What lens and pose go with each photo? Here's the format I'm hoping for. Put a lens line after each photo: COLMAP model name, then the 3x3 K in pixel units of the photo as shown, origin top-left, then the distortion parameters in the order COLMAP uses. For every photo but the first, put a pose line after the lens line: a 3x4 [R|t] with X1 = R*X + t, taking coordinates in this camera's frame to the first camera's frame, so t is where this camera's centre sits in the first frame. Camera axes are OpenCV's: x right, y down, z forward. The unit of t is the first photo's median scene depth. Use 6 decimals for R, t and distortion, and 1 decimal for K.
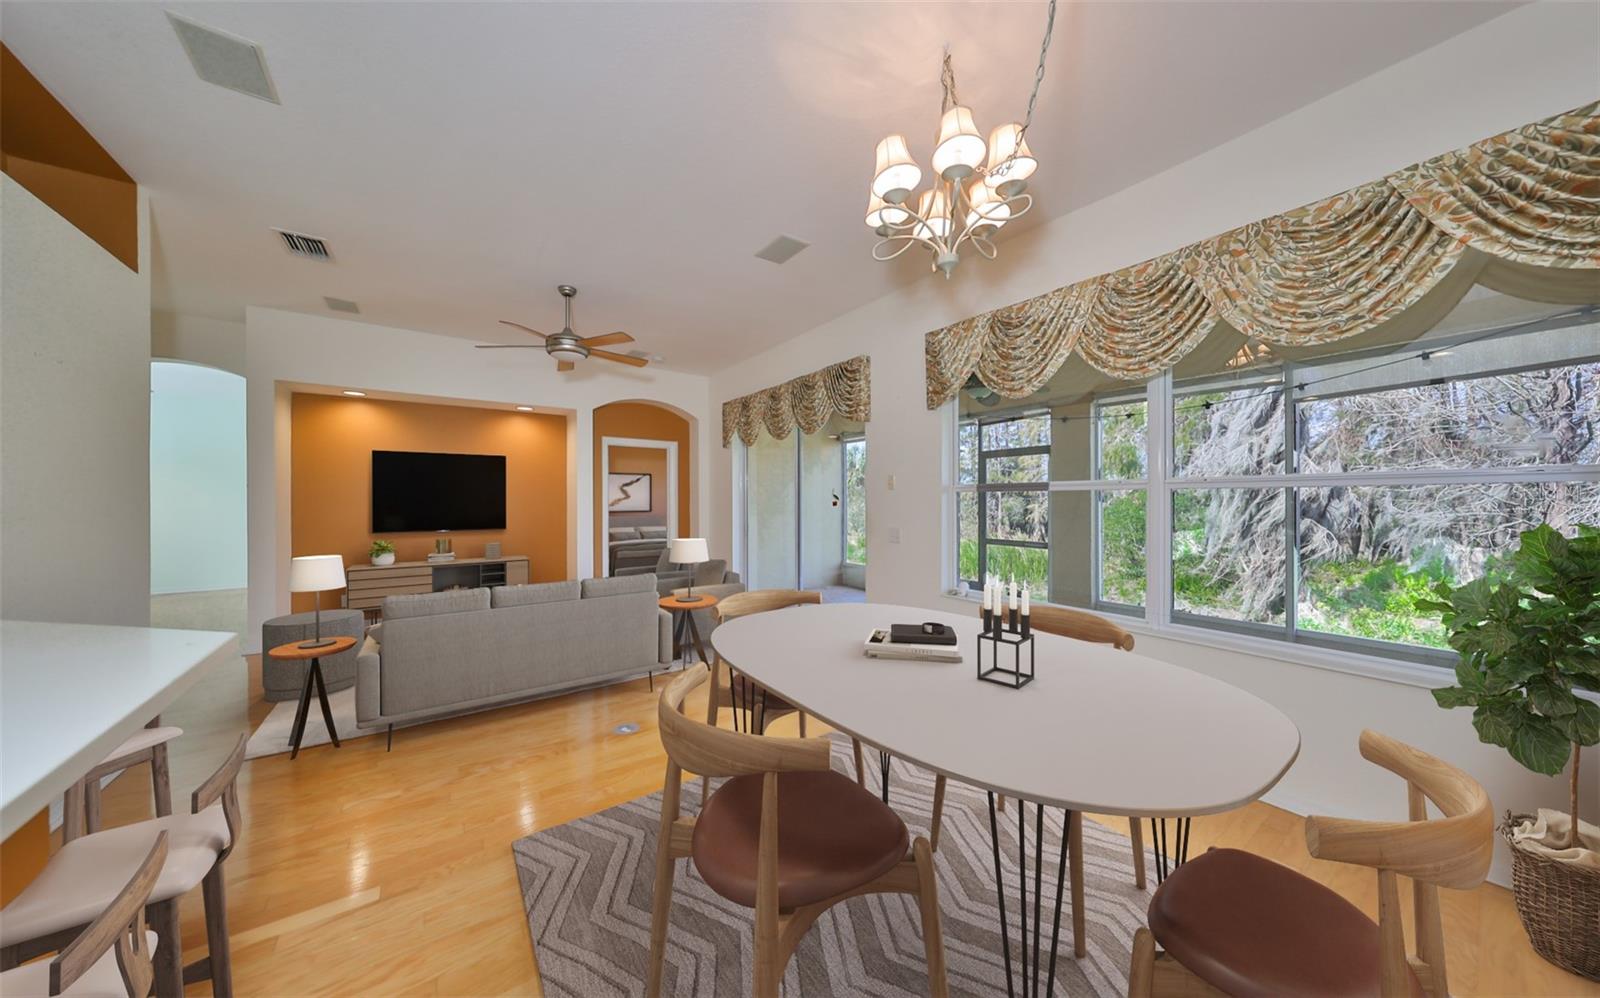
lens RADIAL K [[505.7, 0, 804.5], [0, 505.7, 499.1], [0, 0, 1]] dist [0.001722, 0.000035]
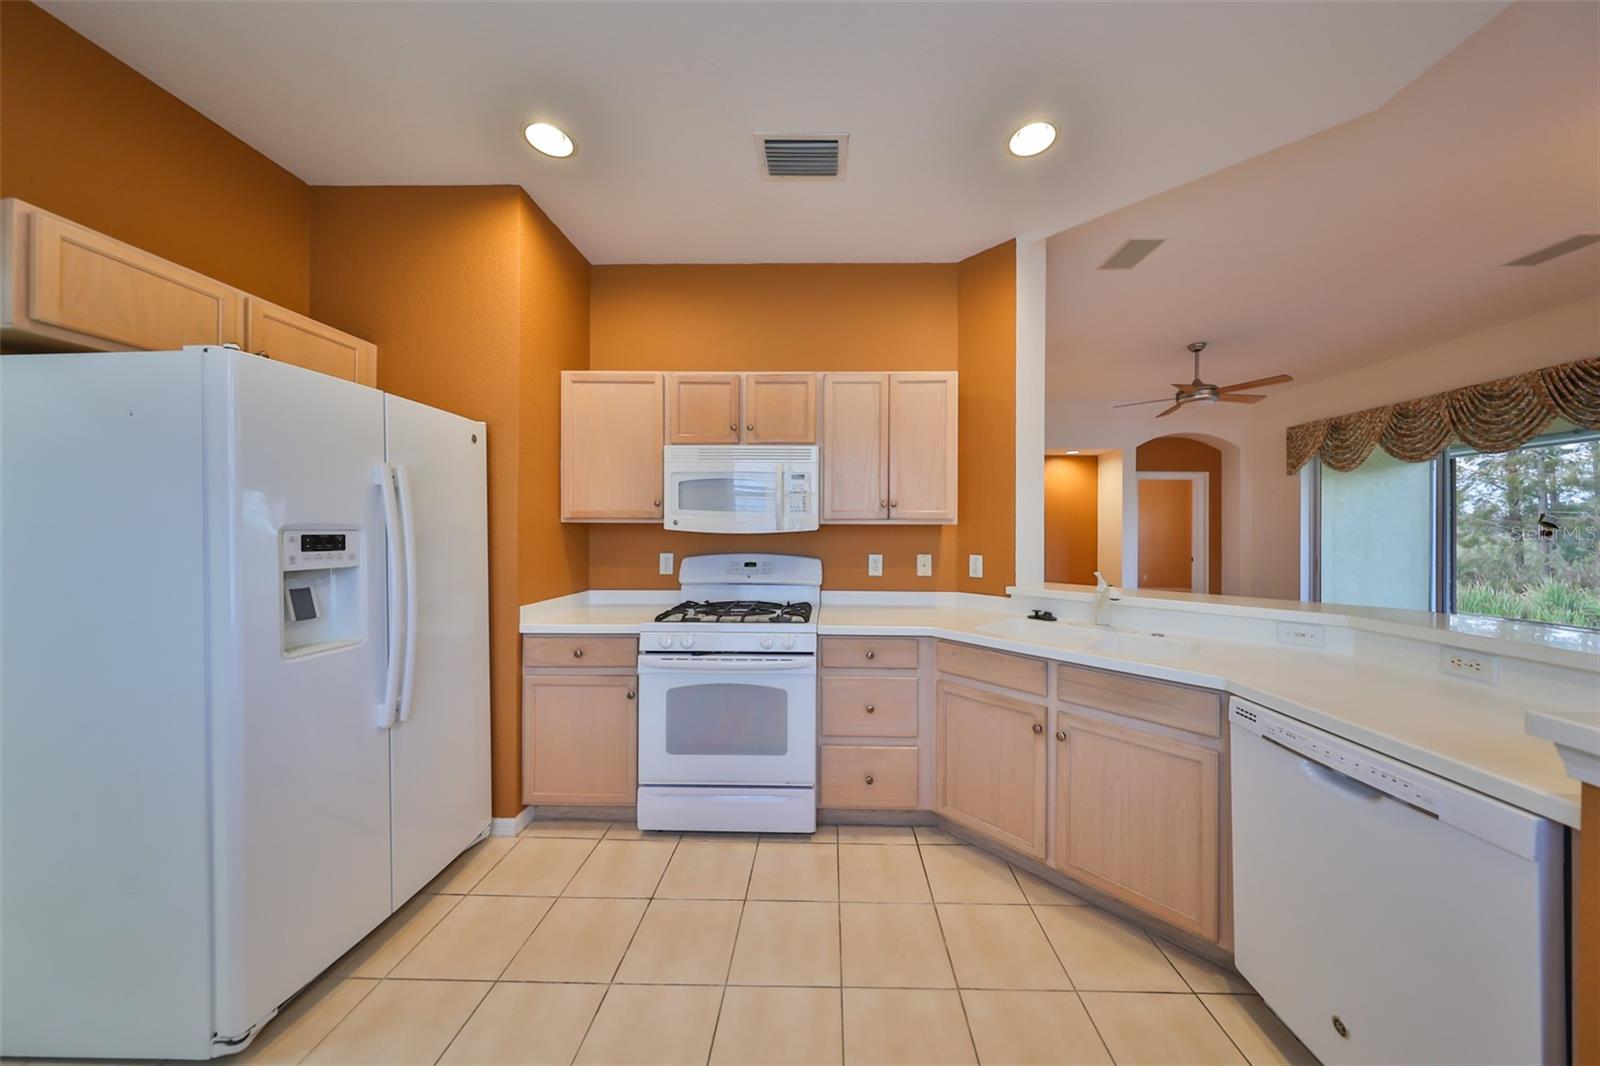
lens RADIAL K [[500.2, 0, 822.4], [0, 500.2, 528.8], [0, 0, 1]] dist [-0.000264, -0.000041]
pose [[0.799451, 0.002134, -0.600728, -0.566539], [-0.004005, 0.999990, -0.001777, 0.003657], [0.600718, 0.003826, 0.799452, -0.488302]]
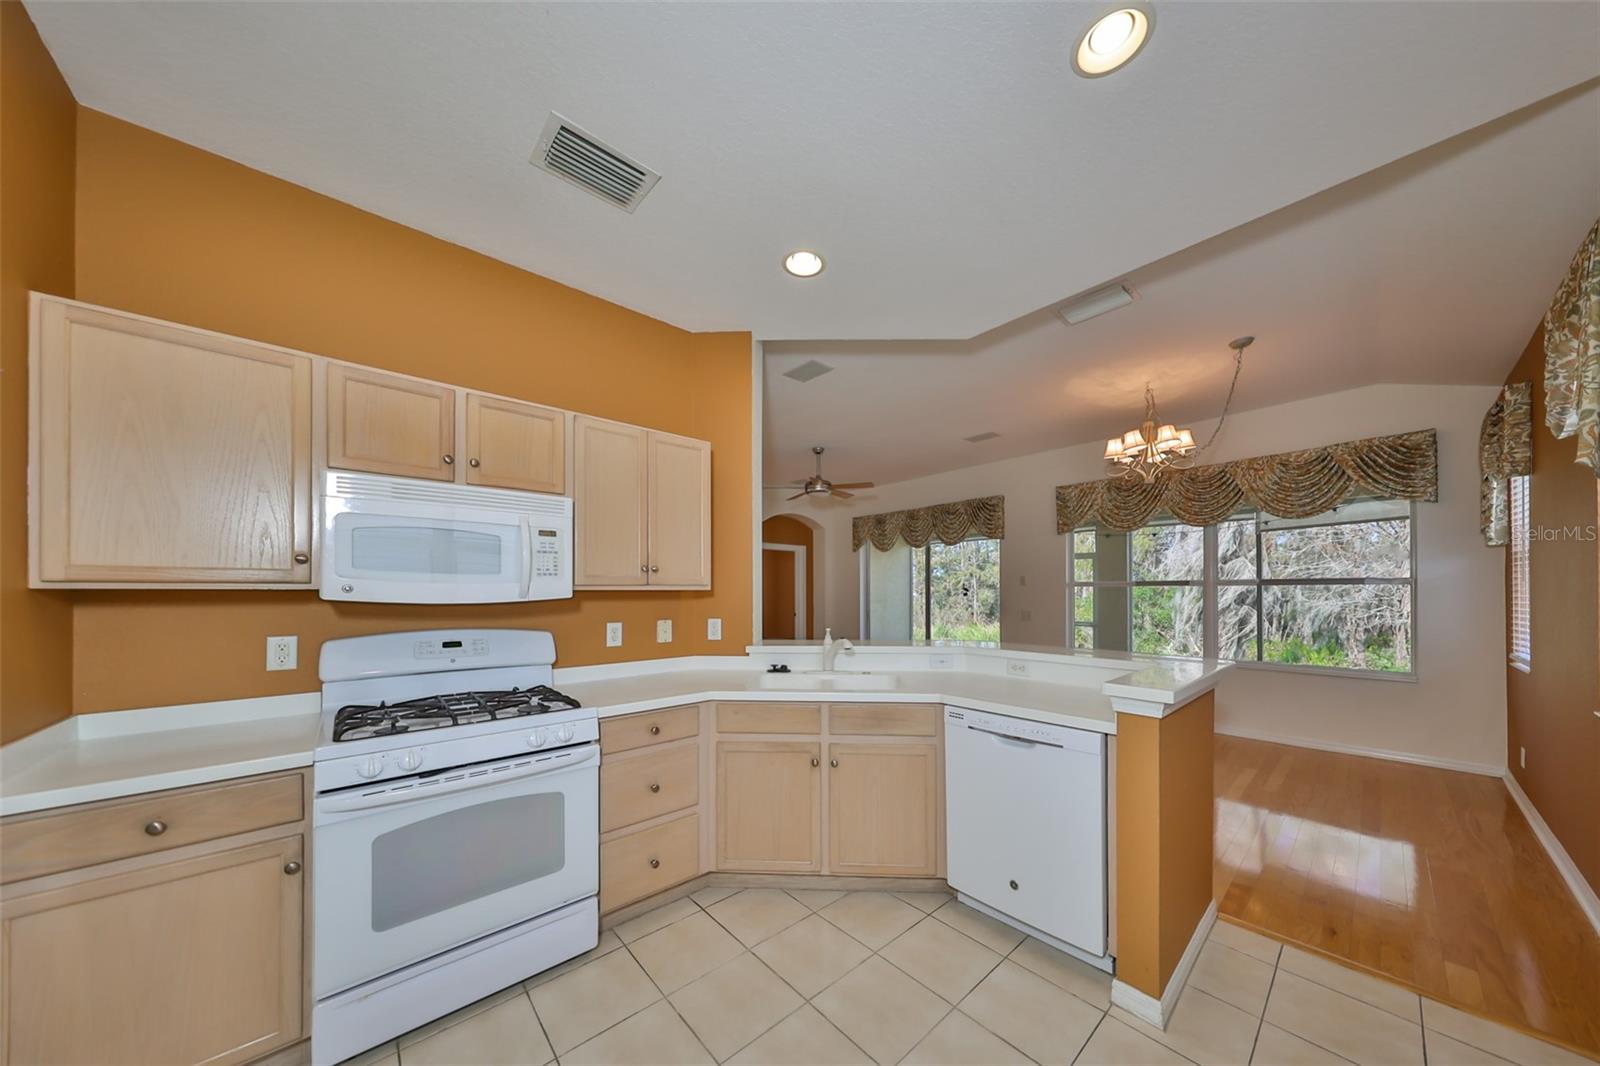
lens RADIAL K [[510.9, 0, 814.1], [0, 510.9, 588.5], [0, 0, 1]] dist [-0.001038, -0.000089]
pose [[0.993947, 0.000297, 0.109864, -0.784070], [0.000144, 0.999992, -0.004007, -0.004267], [-0.109864, 0.003999, 0.993939, -0.574293]]
